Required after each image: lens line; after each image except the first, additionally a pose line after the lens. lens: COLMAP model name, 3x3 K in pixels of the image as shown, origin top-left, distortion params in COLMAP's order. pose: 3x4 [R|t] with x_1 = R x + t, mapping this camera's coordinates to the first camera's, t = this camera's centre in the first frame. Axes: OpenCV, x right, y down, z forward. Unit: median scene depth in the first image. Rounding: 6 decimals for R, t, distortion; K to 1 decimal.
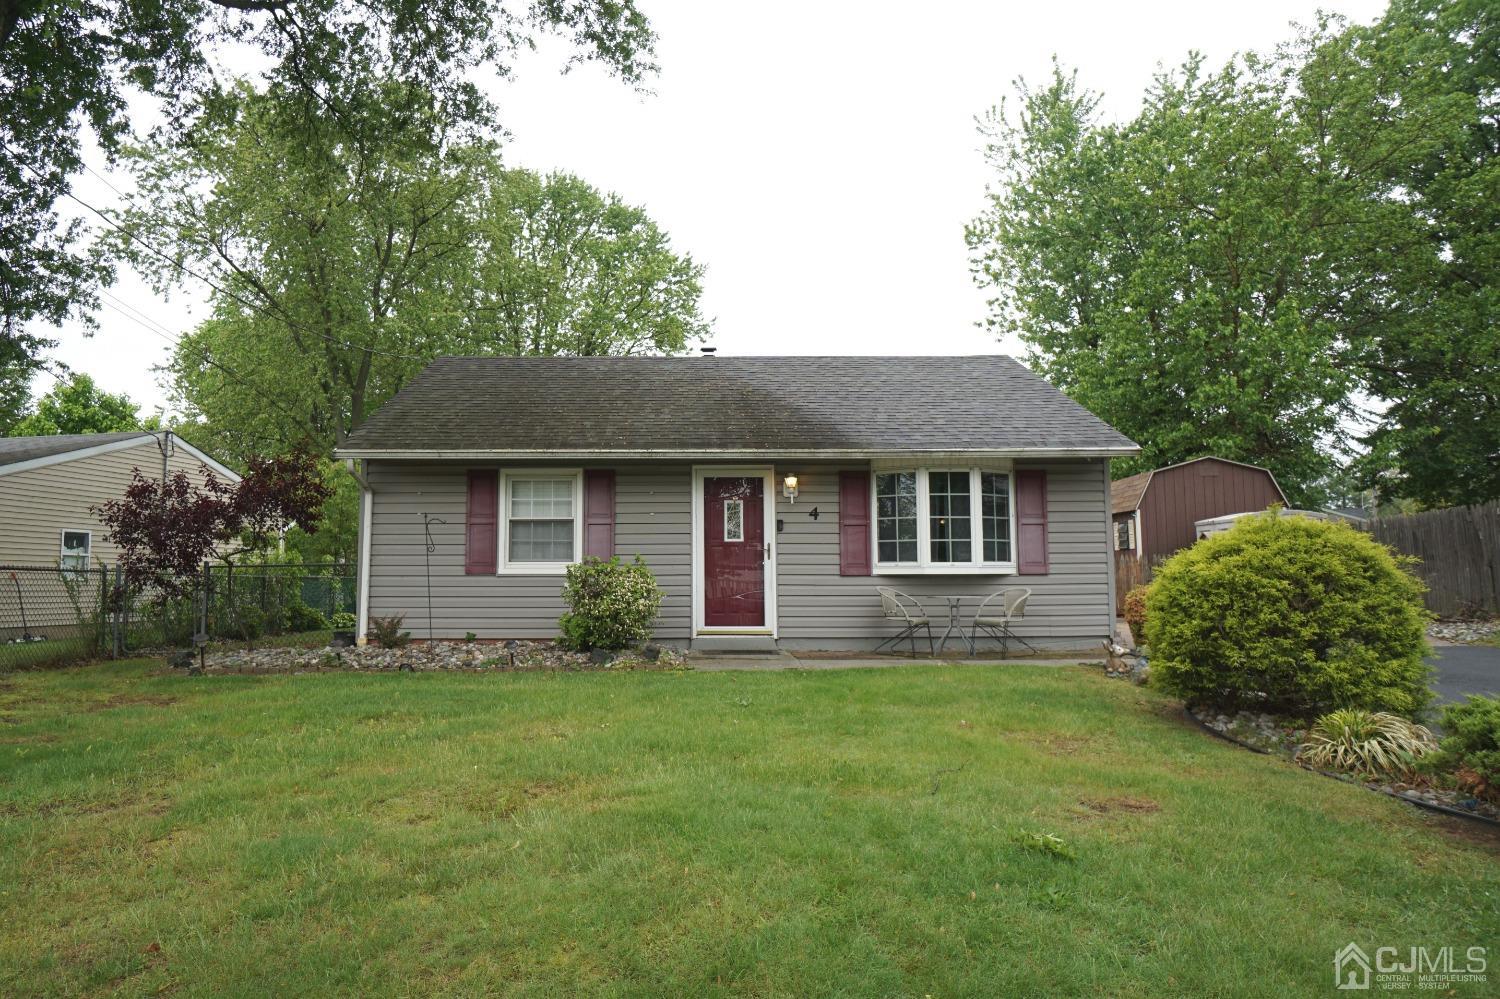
lens RADIAL K [[917.1, 0, 711.5], [0, 917.1, 516.8], [0, 0, 1]] dist [-0.000630, -0.000573]
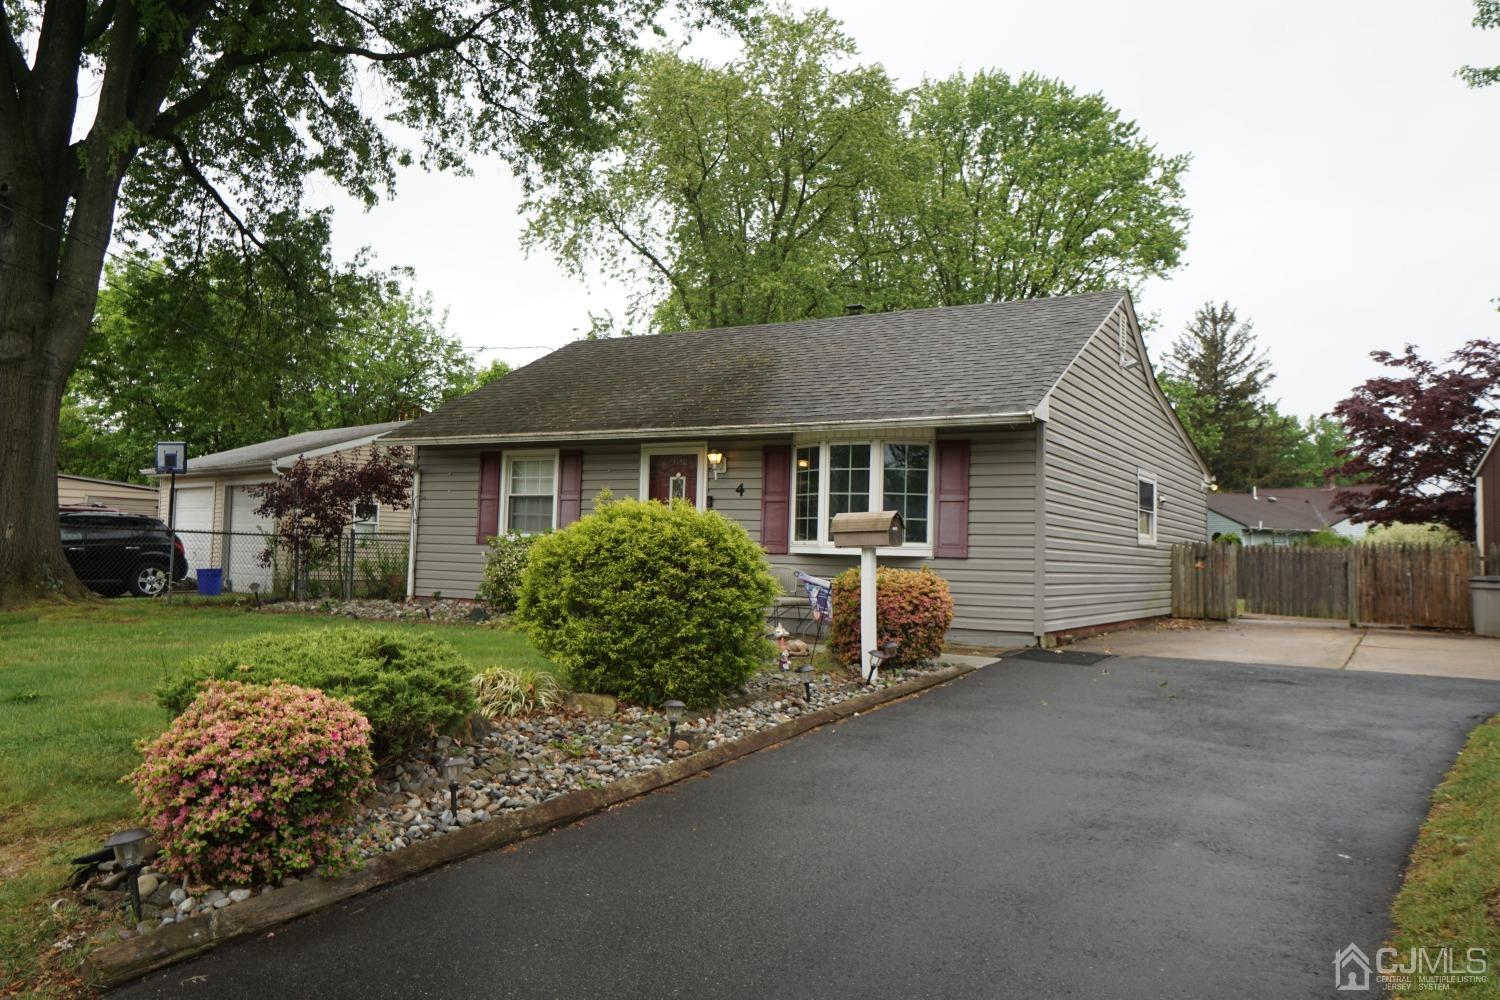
lens RADIAL K [[1112.7, 0, 750.0], [0, 1112.7, 500.0], [0, 0, 1]] dist [0.044504, 0.000469]
pose [[0.855044, 0.002401, -0.518550, 0.744069], [0.007678, 0.999821, 0.017289, -0.013179], [0.518499, -0.018764, 0.854872, -0.019536]]
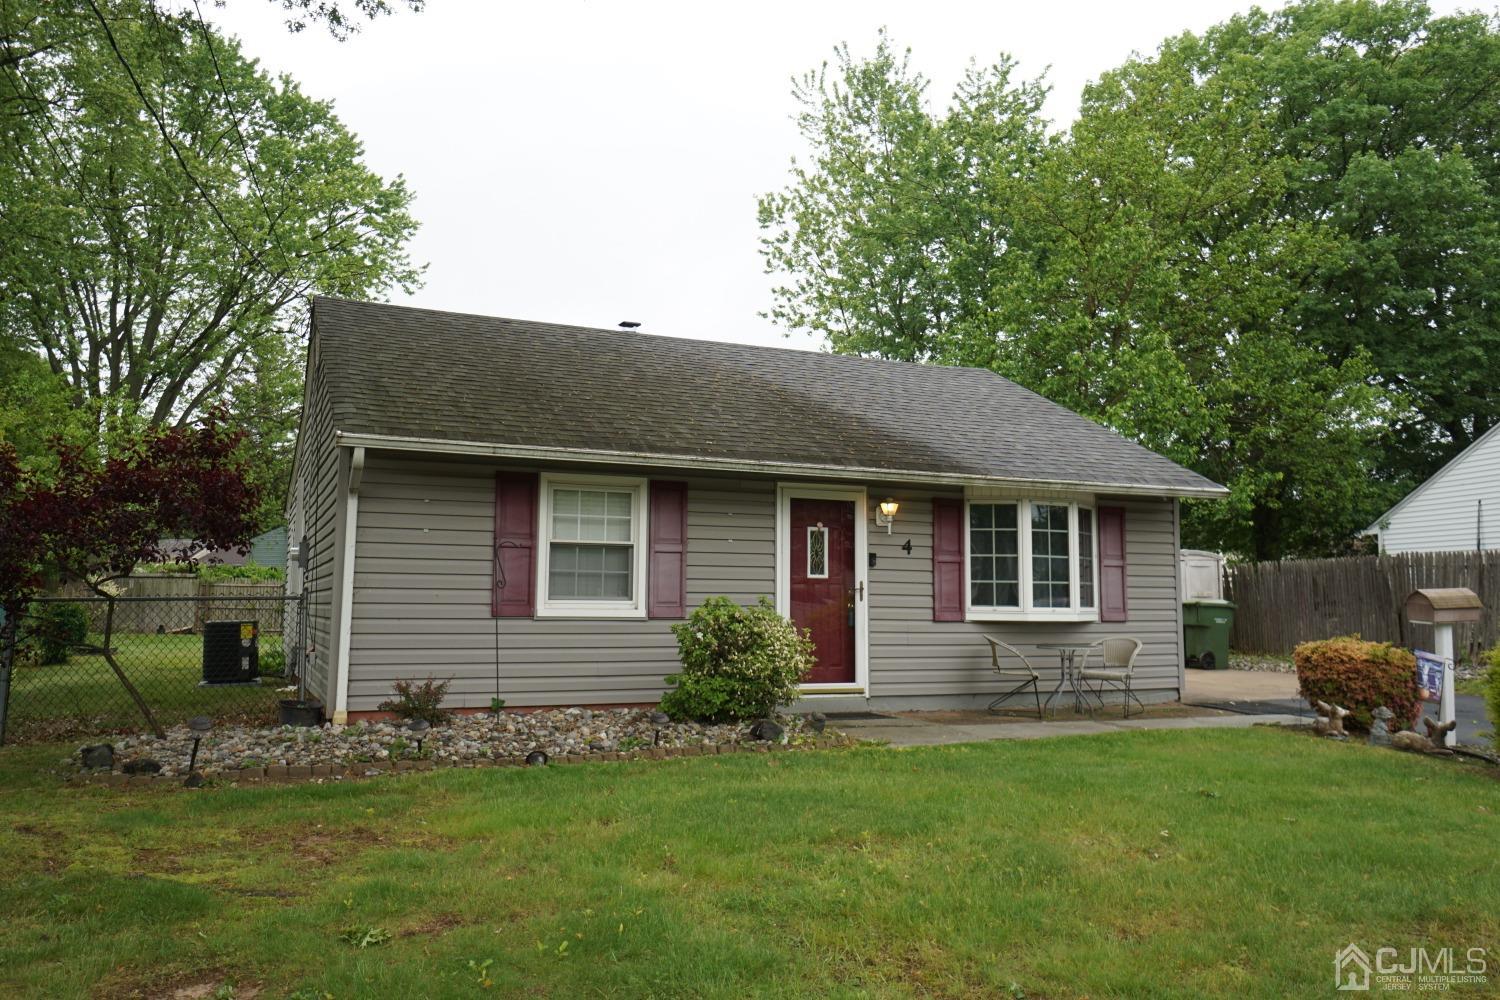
lens RADIAL K [[1112.7, 0, 750.0], [0, 1112.7, 500.0], [0, 0, 1]] dist [0.044504, 0.000469]
pose [[0.919906, 0.048059, 0.389182, -0.421754], [-0.040150, 0.998789, -0.028435, -0.011709], [-0.390078, 0.010532, 0.920722, 0.114670]]
